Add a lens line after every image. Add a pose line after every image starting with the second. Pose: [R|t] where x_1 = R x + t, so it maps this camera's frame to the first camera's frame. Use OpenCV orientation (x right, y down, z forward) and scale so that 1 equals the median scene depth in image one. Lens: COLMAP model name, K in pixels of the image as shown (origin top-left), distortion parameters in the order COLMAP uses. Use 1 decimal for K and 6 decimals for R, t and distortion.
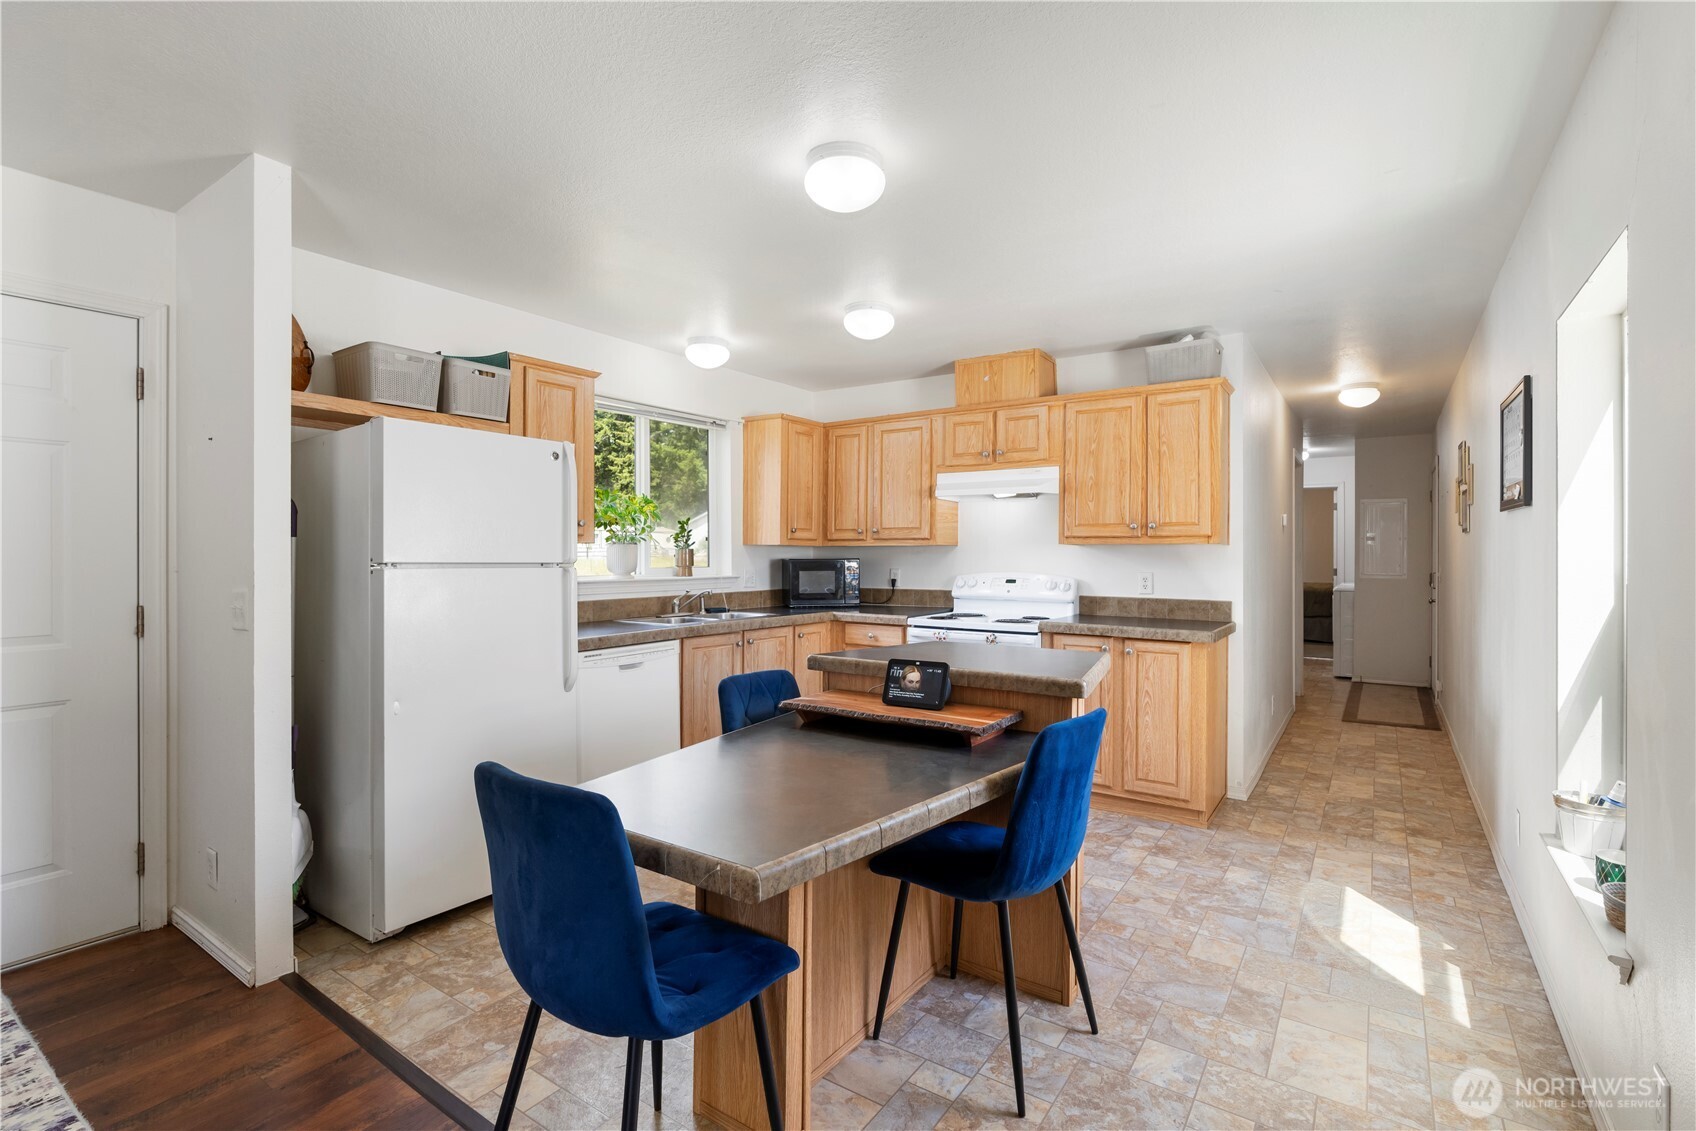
lens RADIAL K [[776.7, 0, 853.6], [0, 776.7, 553.9], [0, 0, 1]] dist [-0.008452, 0.001849]
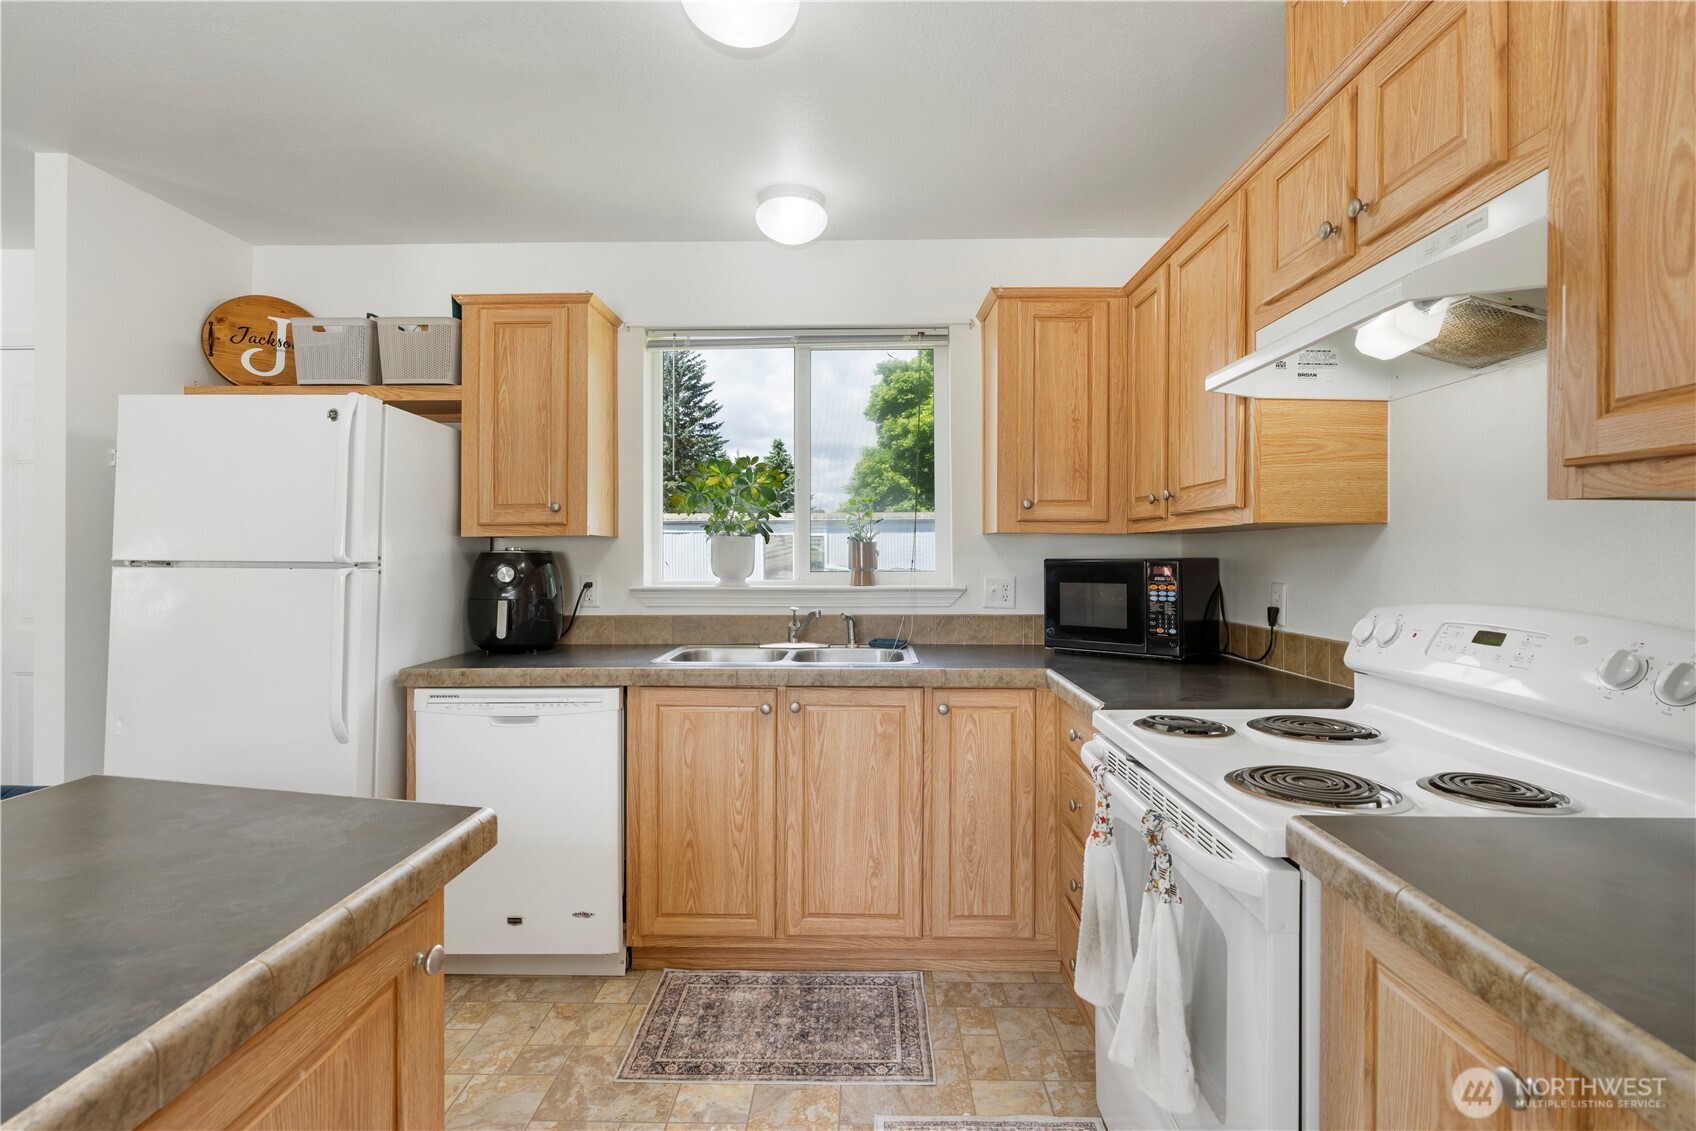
lens RADIAL K [[776.7, 0, 860.5], [0, 776.7, 536.2], [0, 0, 1]] dist [-0.008452, 0.001849]
pose [[0.554656, -0.010727, -0.832011, 0.488121], [-0.000822, 0.999909, -0.013440, -0.006304], [0.832080, 0.008138, 0.554597, 0.901299]]
